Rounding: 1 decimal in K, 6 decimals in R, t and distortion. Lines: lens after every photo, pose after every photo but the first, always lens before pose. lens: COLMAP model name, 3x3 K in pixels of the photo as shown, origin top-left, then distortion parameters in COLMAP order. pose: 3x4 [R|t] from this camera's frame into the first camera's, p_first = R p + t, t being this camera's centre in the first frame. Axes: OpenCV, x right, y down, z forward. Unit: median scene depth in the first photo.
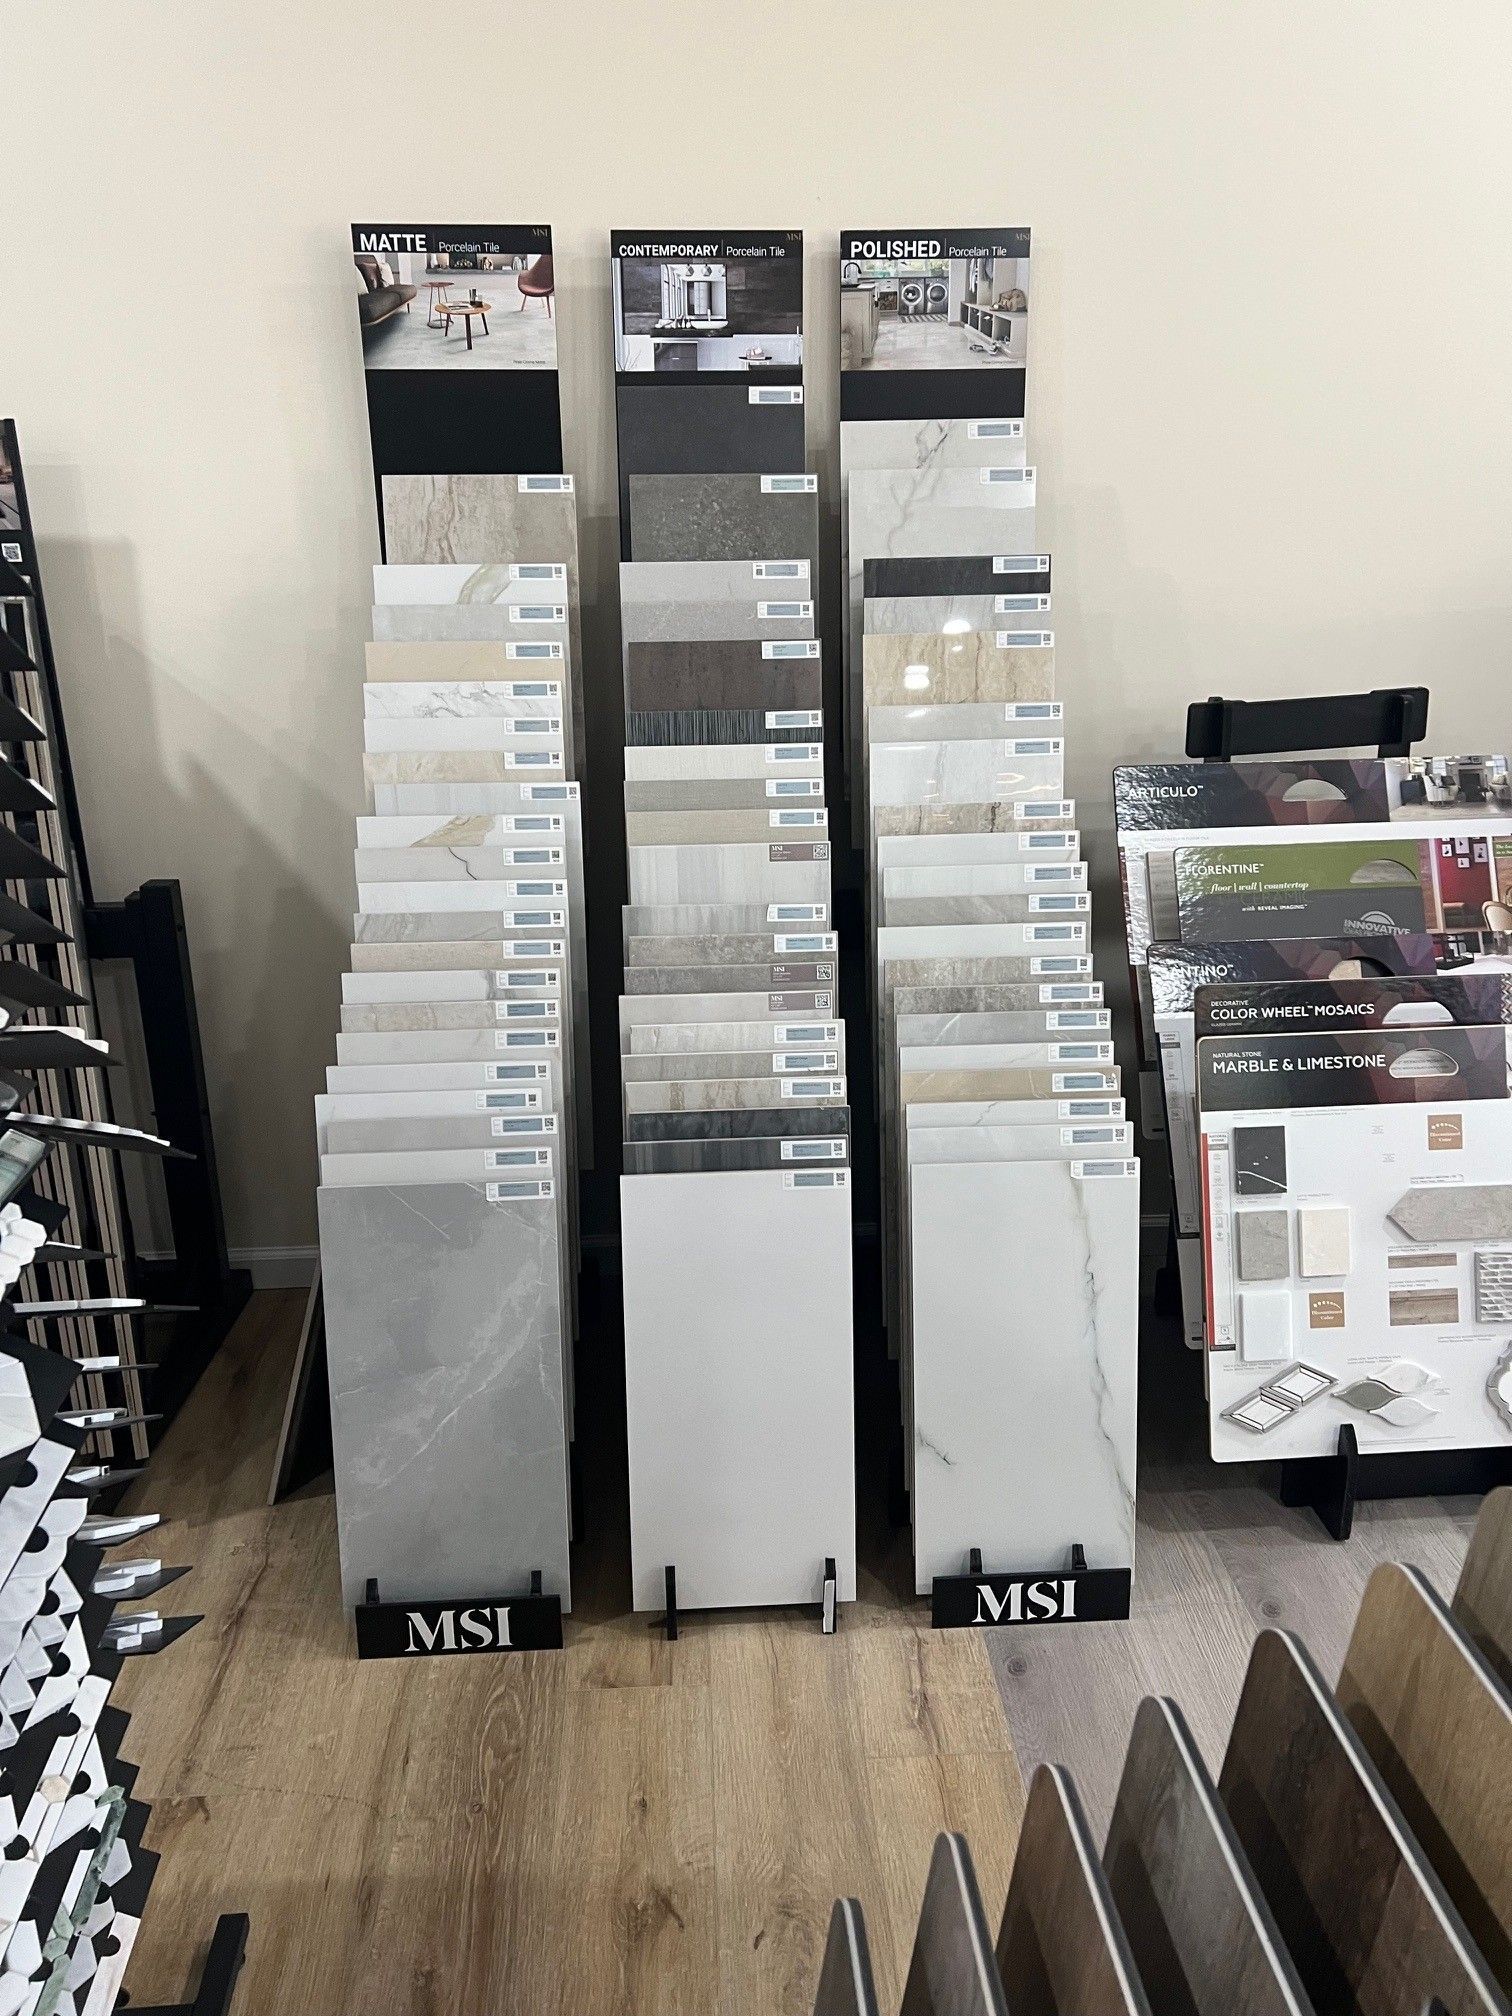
lens RADIAL K [[1553.3, 0, 756.0], [0, 1553.3, 1008.0], [0, 0, 1]] dist [0.060575, -0.065215]
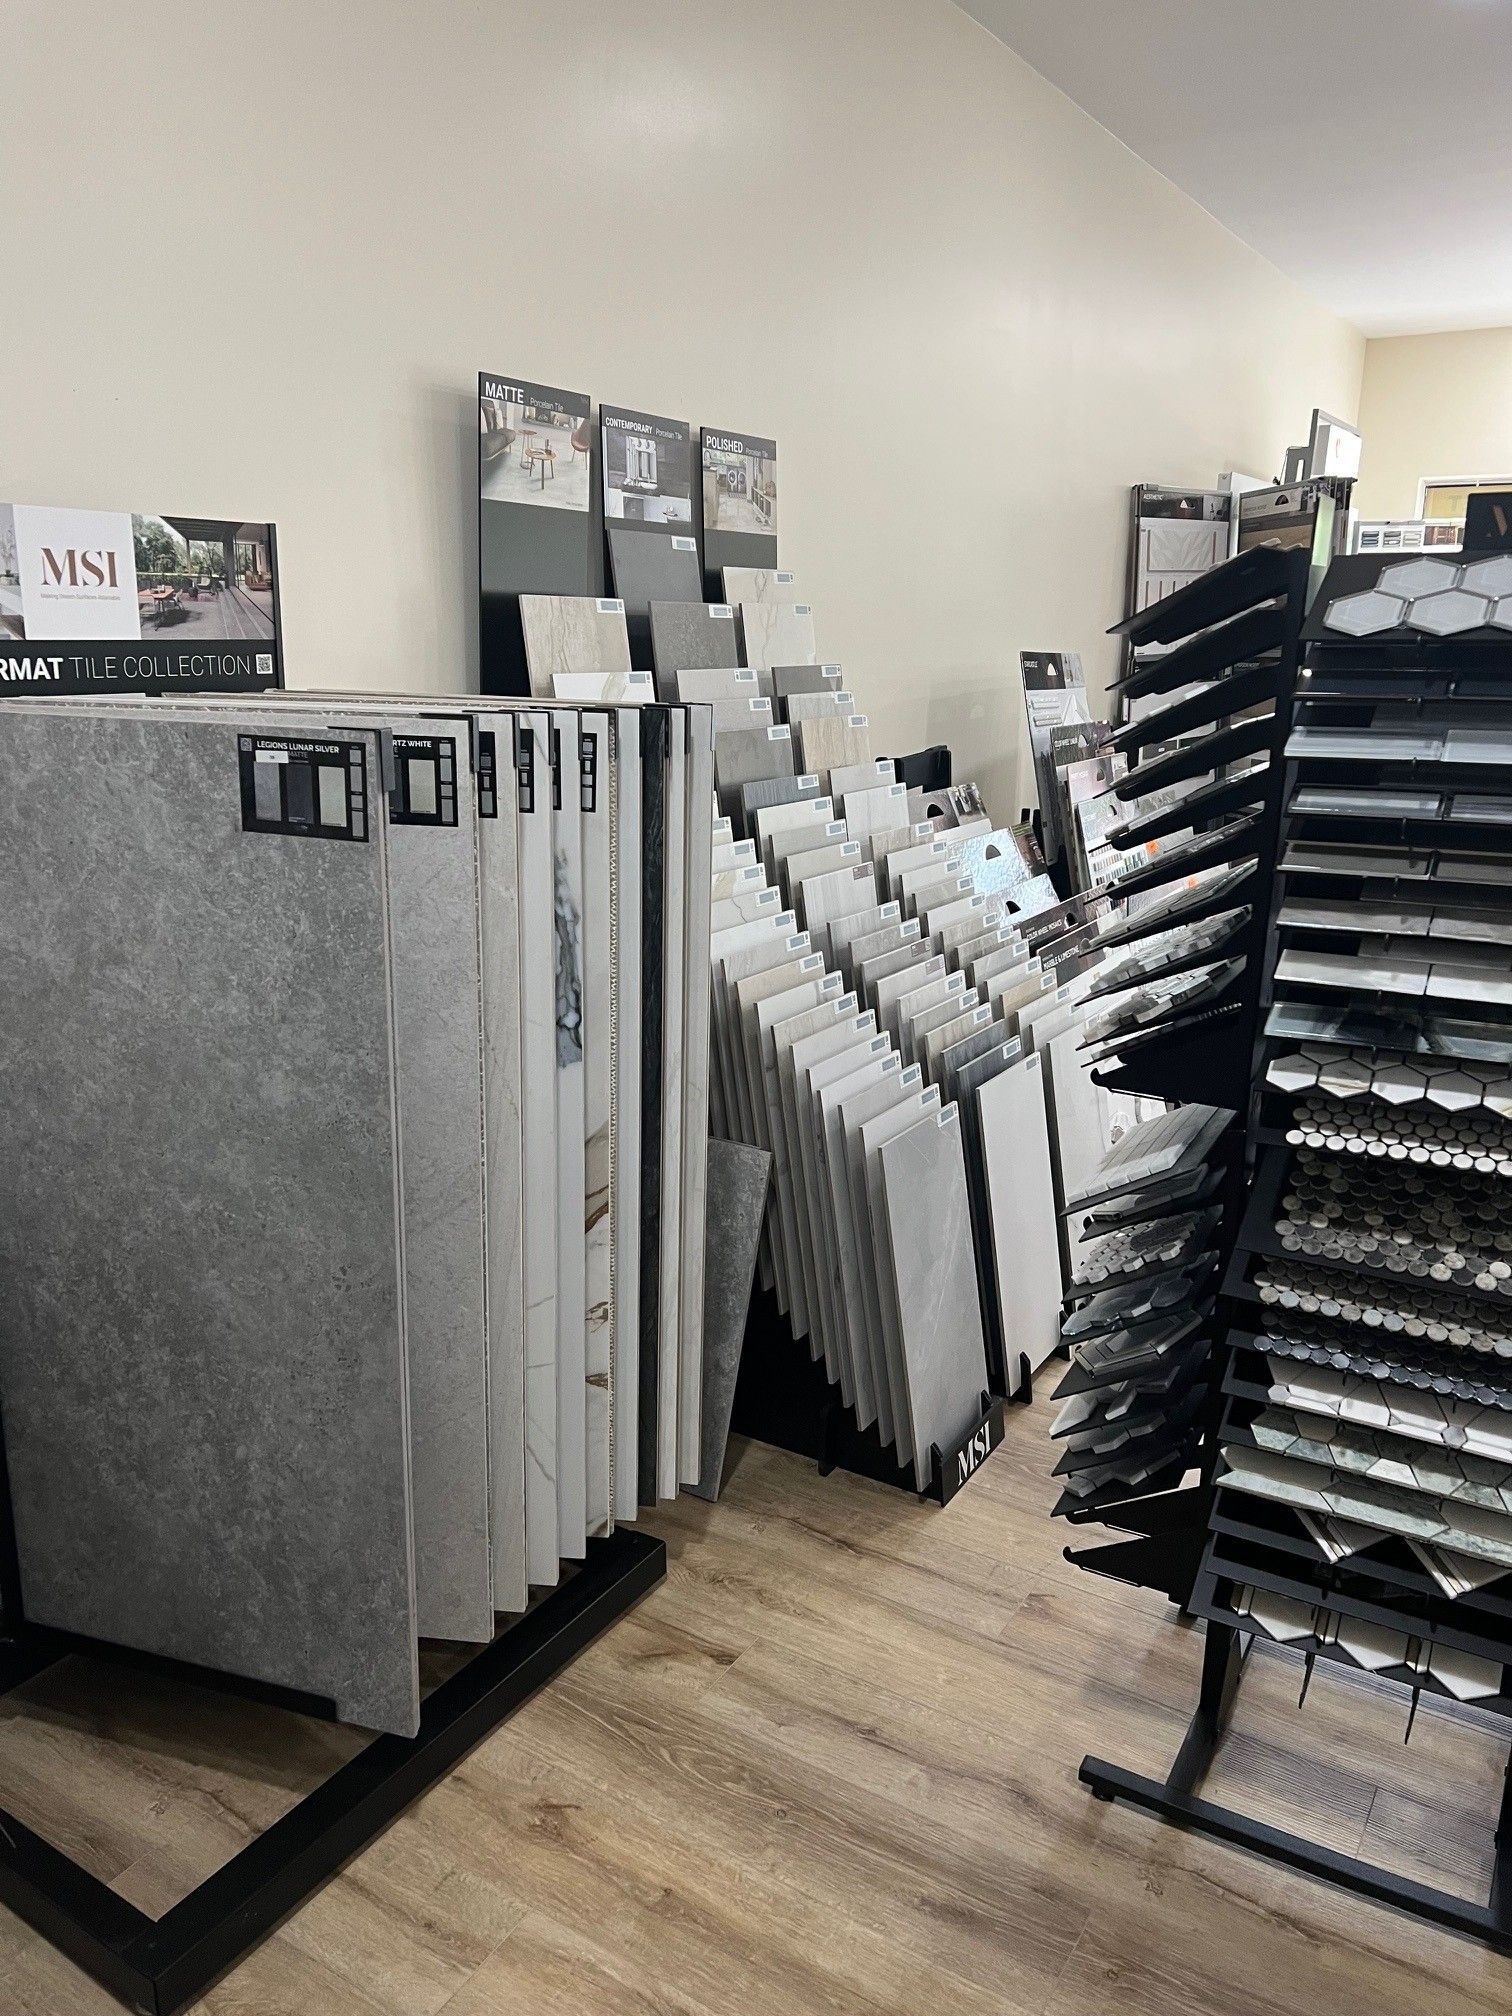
lens RADIAL K [[1522.7, 0, 756.0], [0, 1522.7, 1008.0], [0, 0, 1]] dist [0.066934, -0.057875]
pose [[0.576287, -0.178757, 0.797458, -1.504822], [0.231907, 0.971443, 0.050169, -0.098704], [-0.783653, 0.156024, 0.601285, 0.365380]]
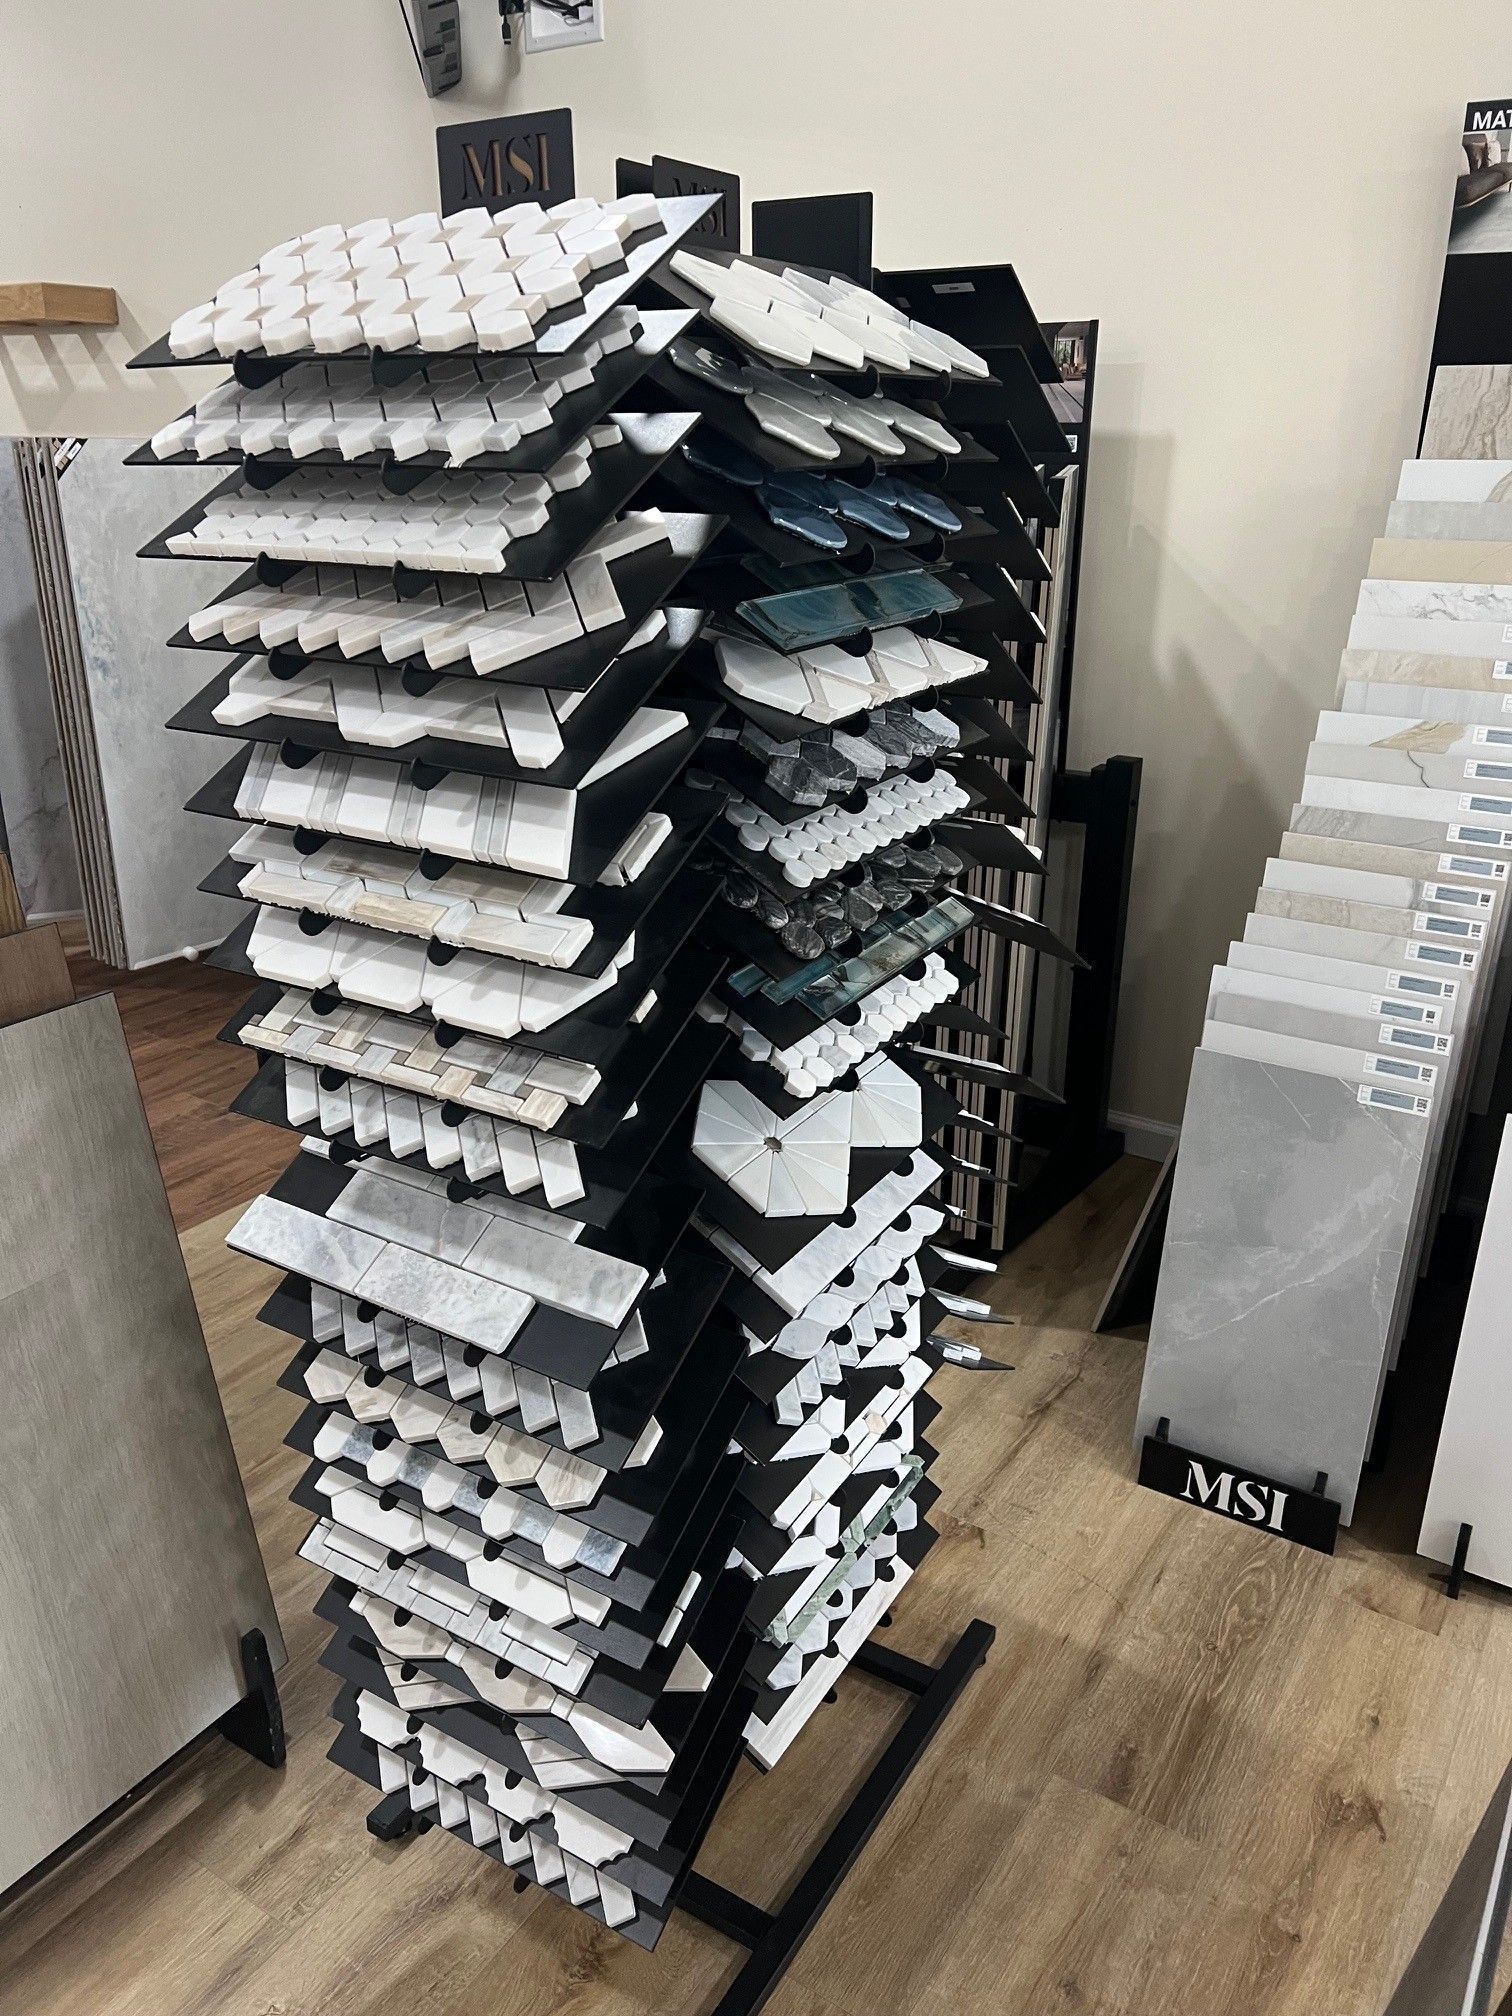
lens RADIAL K [[1522.7, 0, 756.0], [0, 1522.7, 1008.0], [0, 0, 1]] dist [0.066934, -0.057875]
pose [[0.813181, 0.227109, -0.535871, 0.026895], [-0.196736, 0.973788, 0.114159, 0.025719], [0.547751, 0.012593, 0.836546, -0.036309]]
